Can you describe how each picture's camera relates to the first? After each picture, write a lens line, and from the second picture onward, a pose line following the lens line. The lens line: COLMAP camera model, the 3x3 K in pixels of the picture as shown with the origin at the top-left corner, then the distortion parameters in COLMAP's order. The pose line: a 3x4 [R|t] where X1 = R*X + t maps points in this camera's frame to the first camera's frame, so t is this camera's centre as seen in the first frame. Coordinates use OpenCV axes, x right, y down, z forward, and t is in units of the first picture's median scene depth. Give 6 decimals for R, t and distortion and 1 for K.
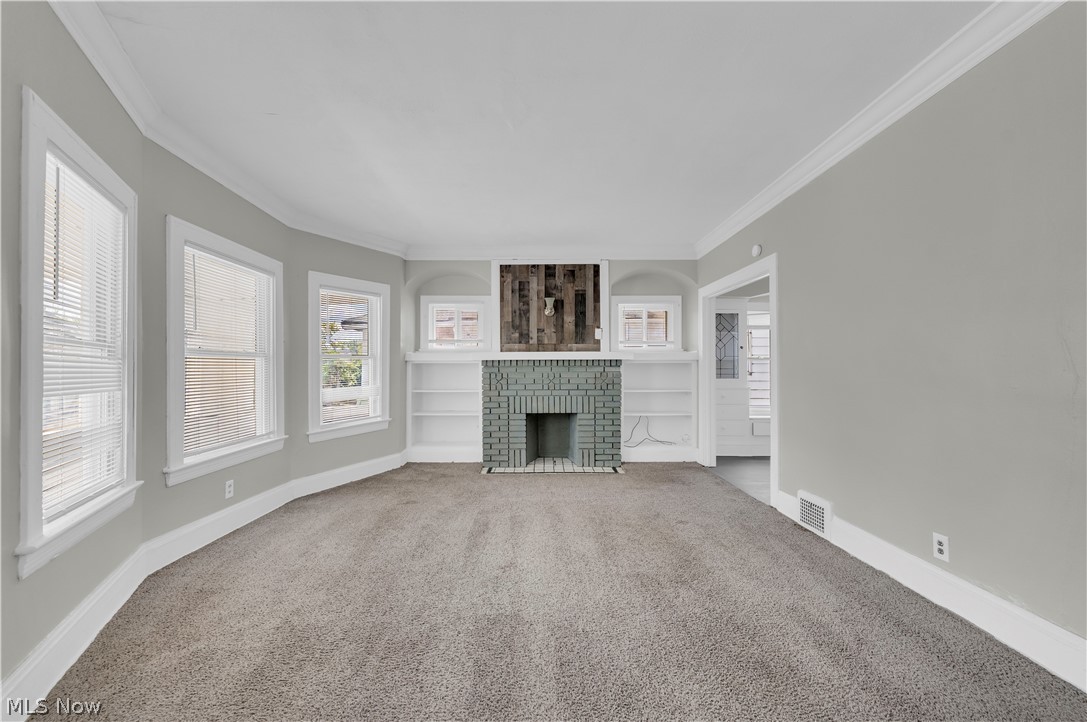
lens RADIAL K [[436.7, 0, 549.1], [0, 436.7, 367.2], [0, 0, 1]] dist [0.003343, 0.000058]
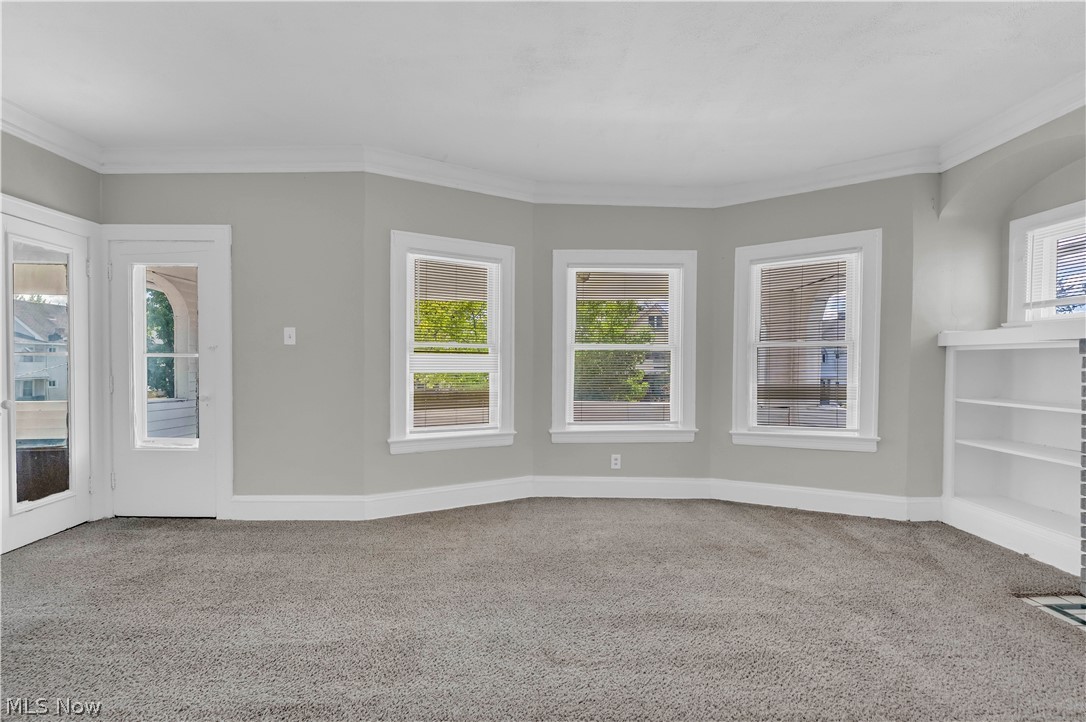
lens RADIAL K [[436.3, 0, 550.6], [0, 436.3, 362.0], [0, 0, 1]] dist [0.003343, 0.000058]
pose [[0.000283, 0.006089, -0.999981, 0.418940], [0.003353, 0.999976, 0.006090, 0.002027], [0.999994, -0.003354, 0.000263, 0.782754]]
